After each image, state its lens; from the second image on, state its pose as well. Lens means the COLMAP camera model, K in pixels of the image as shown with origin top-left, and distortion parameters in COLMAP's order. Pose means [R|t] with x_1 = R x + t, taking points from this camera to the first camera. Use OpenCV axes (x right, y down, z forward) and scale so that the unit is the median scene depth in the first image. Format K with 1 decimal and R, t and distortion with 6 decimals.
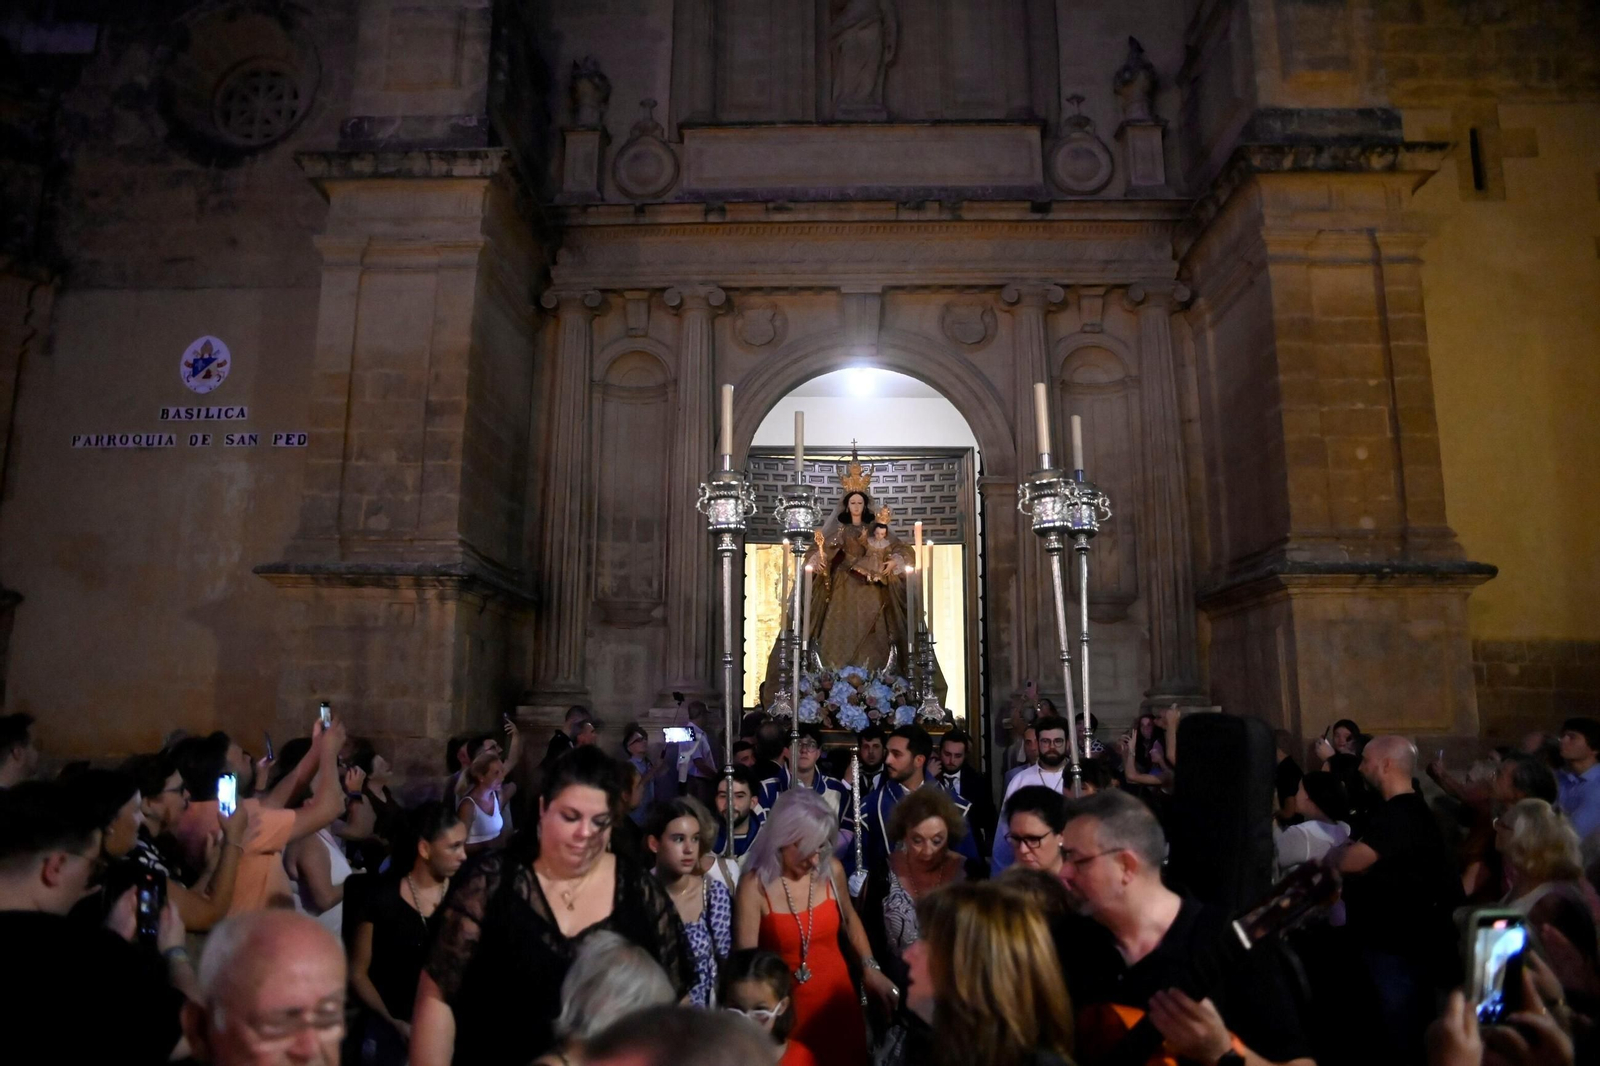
lens RADIAL K [[1099.4, 0, 800.0], [0, 1099.4, 533.0], [0, 0, 1]] dist [-0.112878, 0.101752]
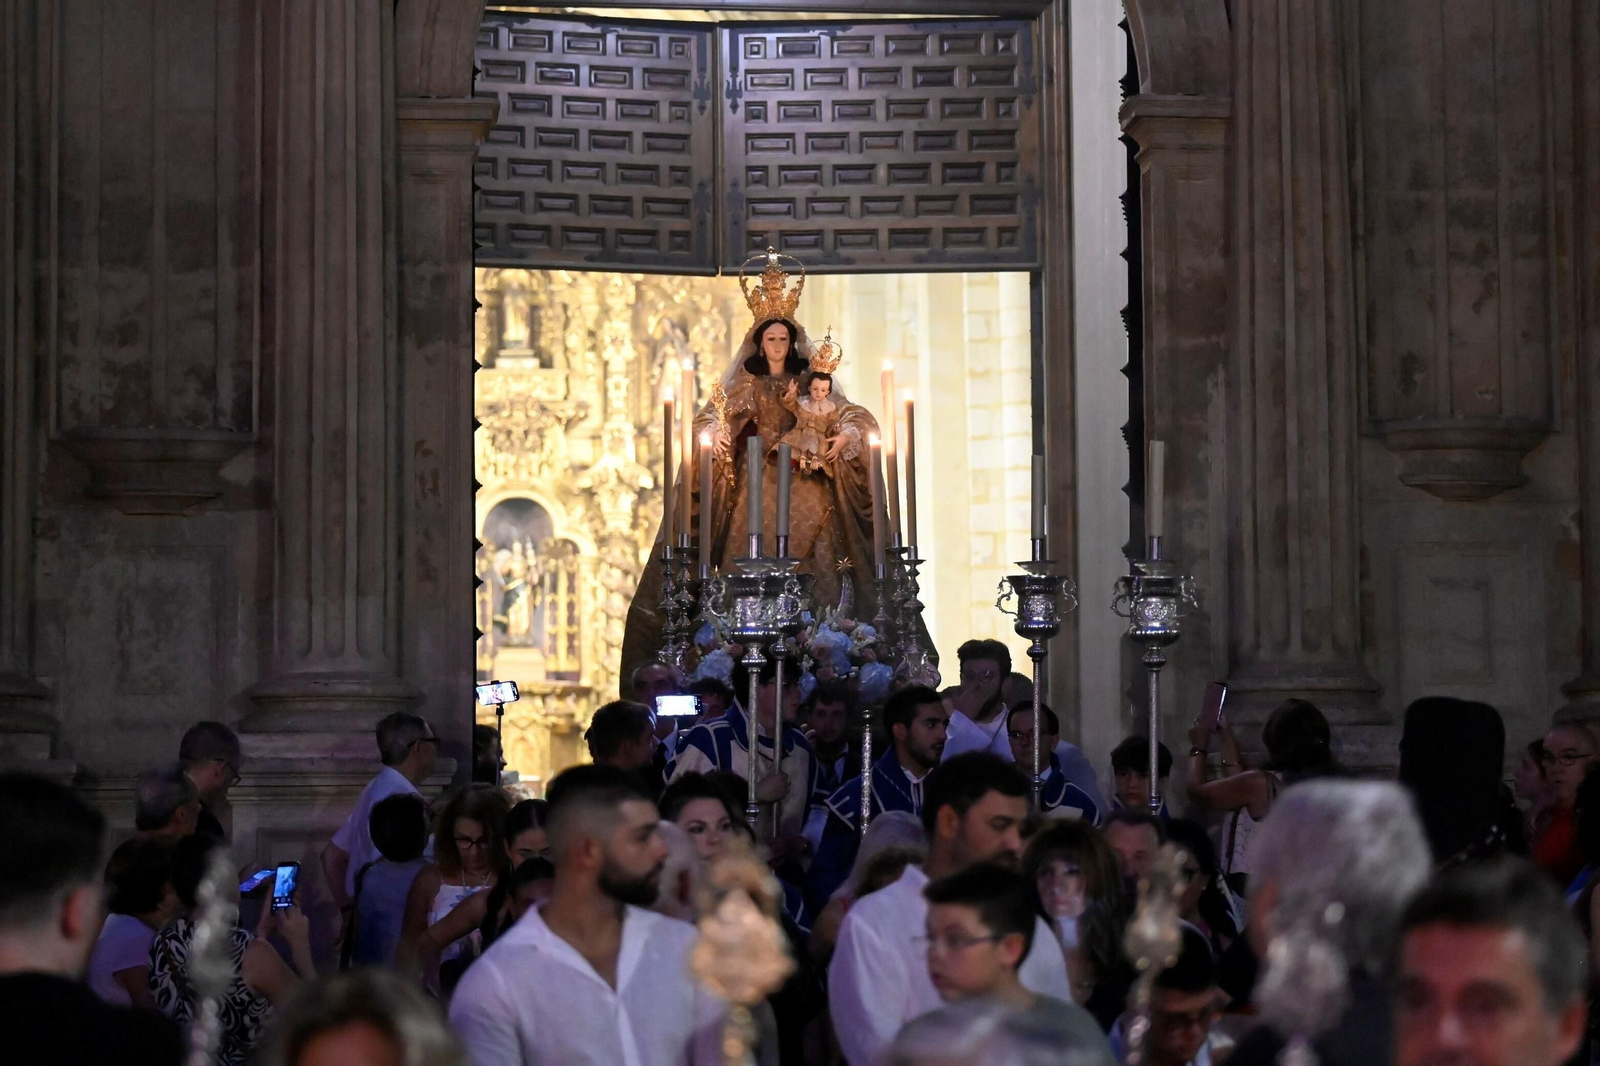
lens RADIAL K [[3646.2, 0, 800.0], [0, 3646.2, 533.0], [0, 0, 1]] dist [0.000502, 0.206932]
pose [[0.992057, -0.002067, 0.125772, -0.097658], [-0.009611, 0.995697, 0.092167, -0.017794], [-0.125421, -0.092644, 0.987768, -0.194576]]
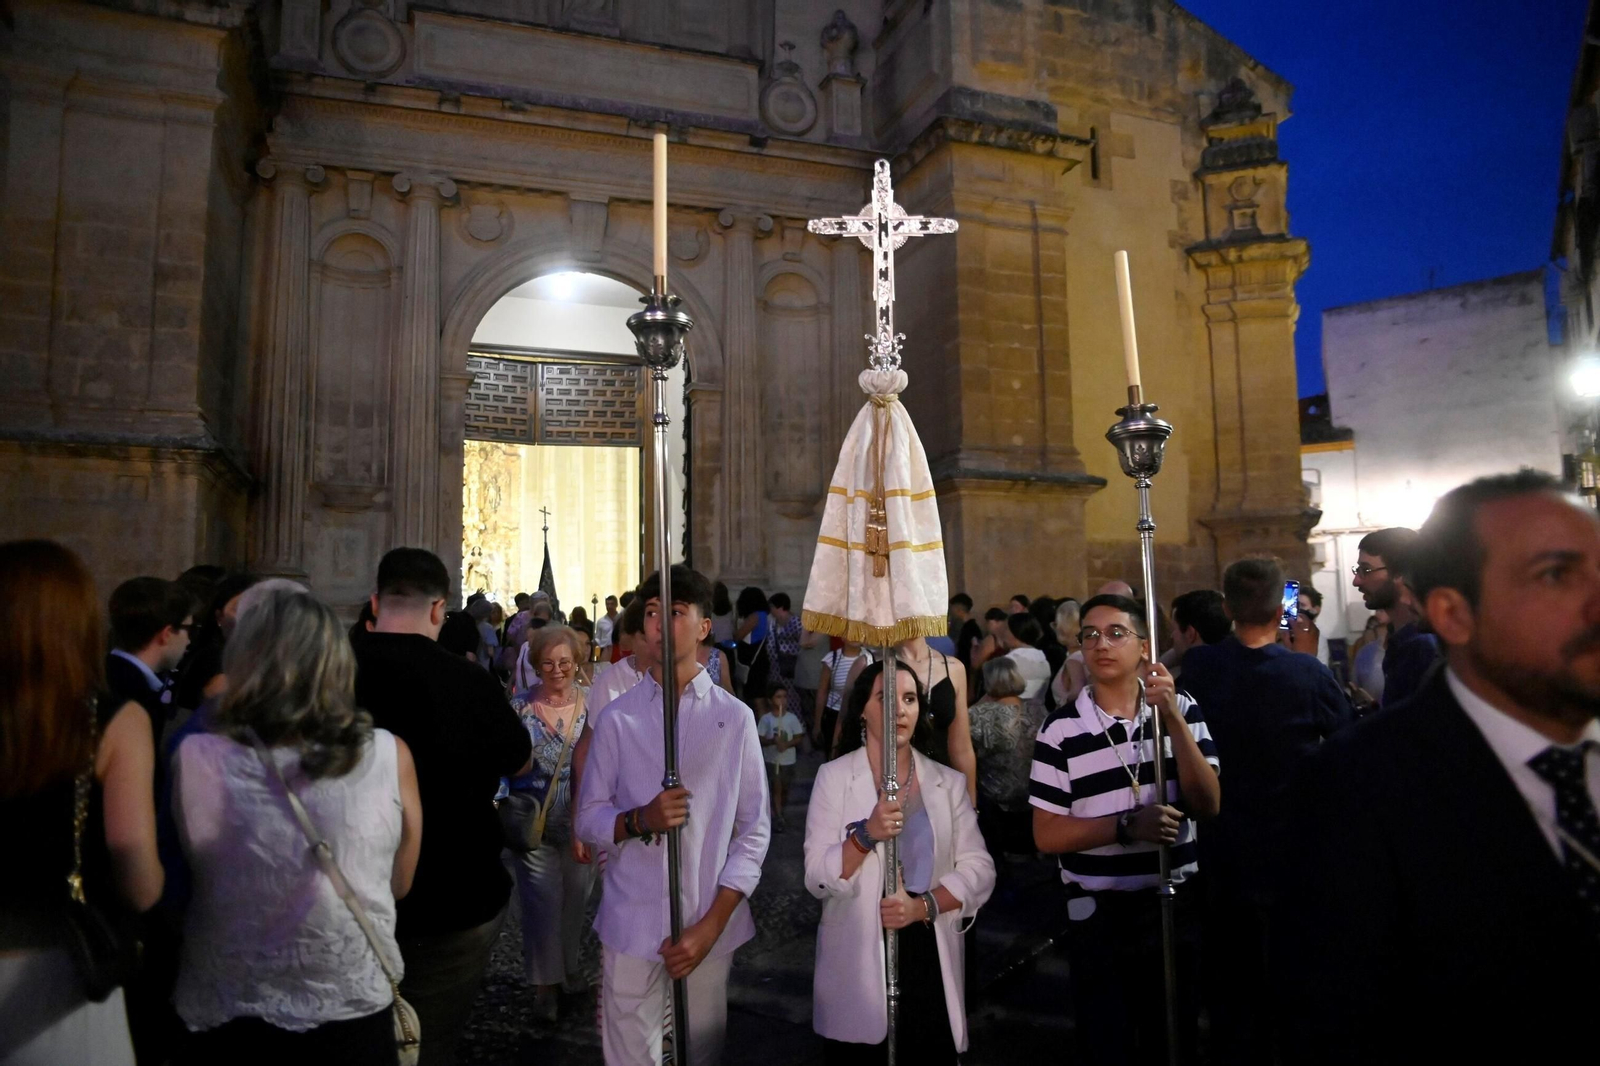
lens RADIAL K [[1099.4, 0, 800.0], [0, 1099.4, 533.0], [0, 0, 1]] dist [-0.112878, 0.101752]
pose [[0.929143, 0.019115, 0.369227, -0.136984], [-0.047293, 0.996603, 0.067416, 0.019267], [-0.366684, -0.080101, 0.926891, -0.069521]]
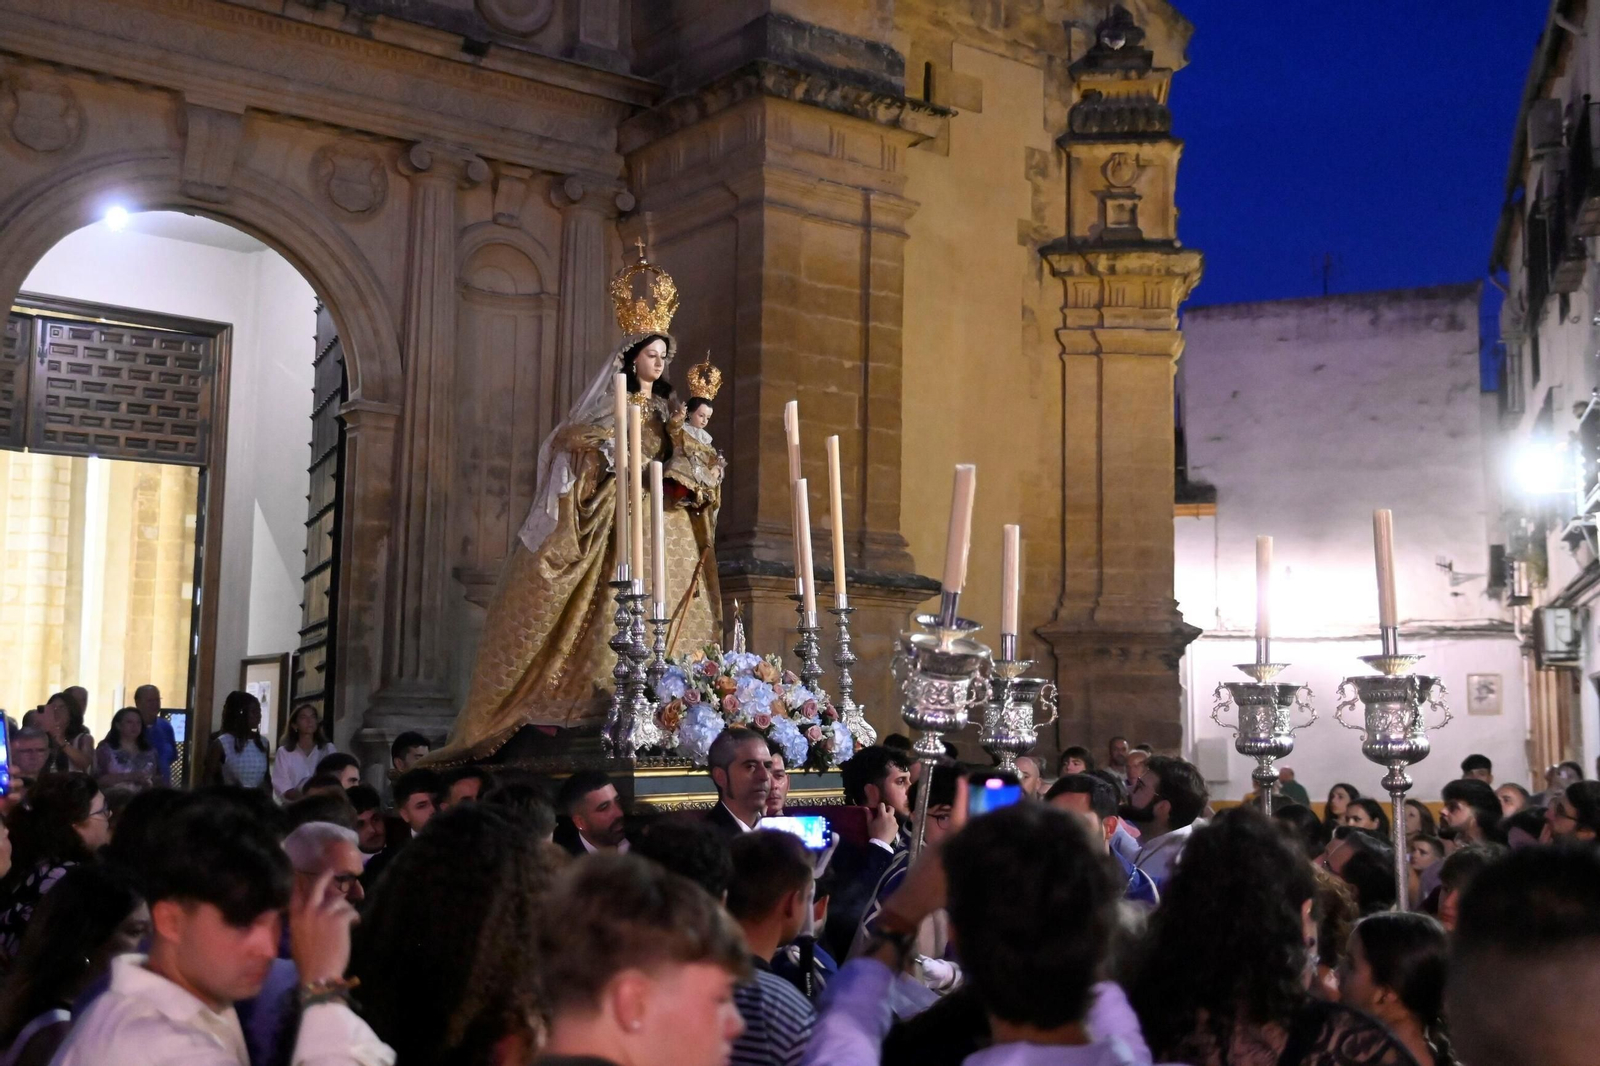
lens RADIAL K [[1860.6, 0, 770.8], [0, 1860.6, 538.3], [0, 0, 1]] dist [0.012956, 0.176690]
pose [[0.797037, 0.078685, 0.598782, -0.351405], [-0.119262, 0.992459, 0.028332, -0.027953], [-0.592037, -0.093993, 0.800411, -0.169588]]
